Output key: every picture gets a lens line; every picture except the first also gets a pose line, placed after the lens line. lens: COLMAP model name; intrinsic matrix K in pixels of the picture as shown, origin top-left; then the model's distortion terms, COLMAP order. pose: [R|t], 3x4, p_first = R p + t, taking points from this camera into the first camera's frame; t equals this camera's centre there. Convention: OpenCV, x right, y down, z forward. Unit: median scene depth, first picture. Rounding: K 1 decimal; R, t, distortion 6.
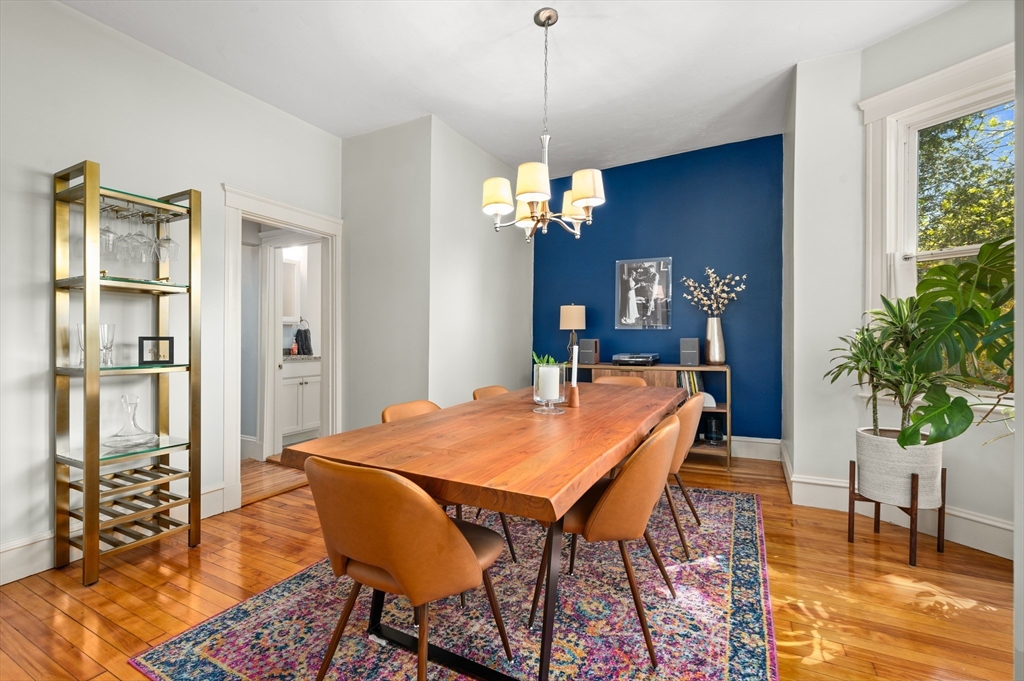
lens RADIAL K [[439.9, 0, 512.0], [0, 439.9, 340.5], [0, 0, 1]] dist [-0.002359, -0.000200]
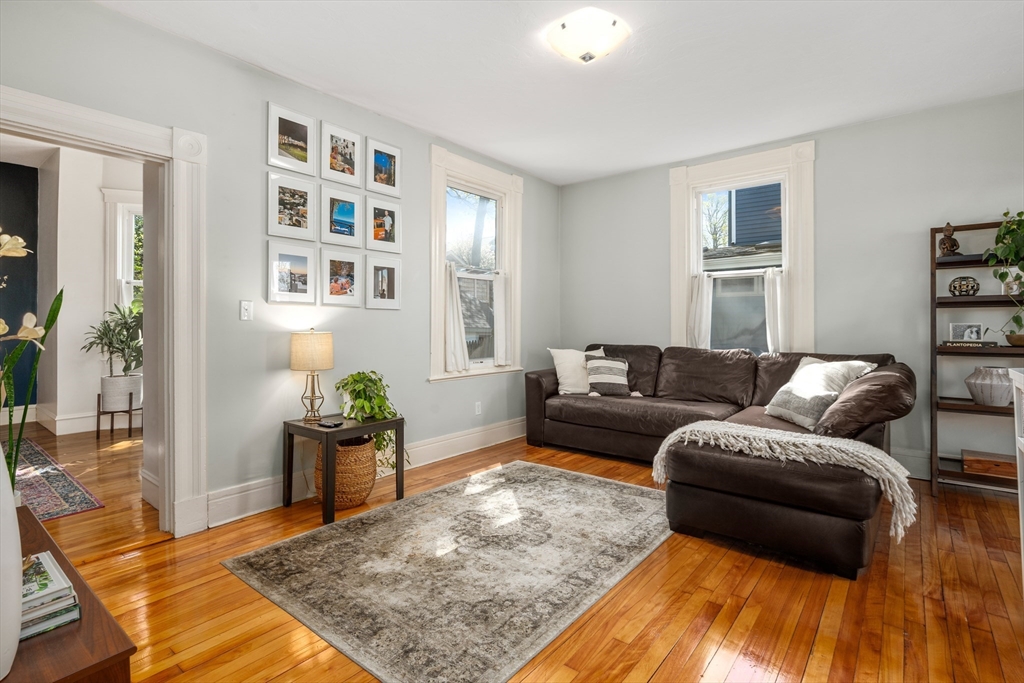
lens RADIAL K [[500.1, 0, 516.1], [0, 500.1, 331.6], [0, 0, 1]] dist [0.002512, 0.000409]
pose [[0.194295, -0.005026, 0.980930, -0.816055], [-0.002670, 0.999980, 0.005652, 0.000080], [-0.980939, -0.003717, 0.194278, -0.968820]]
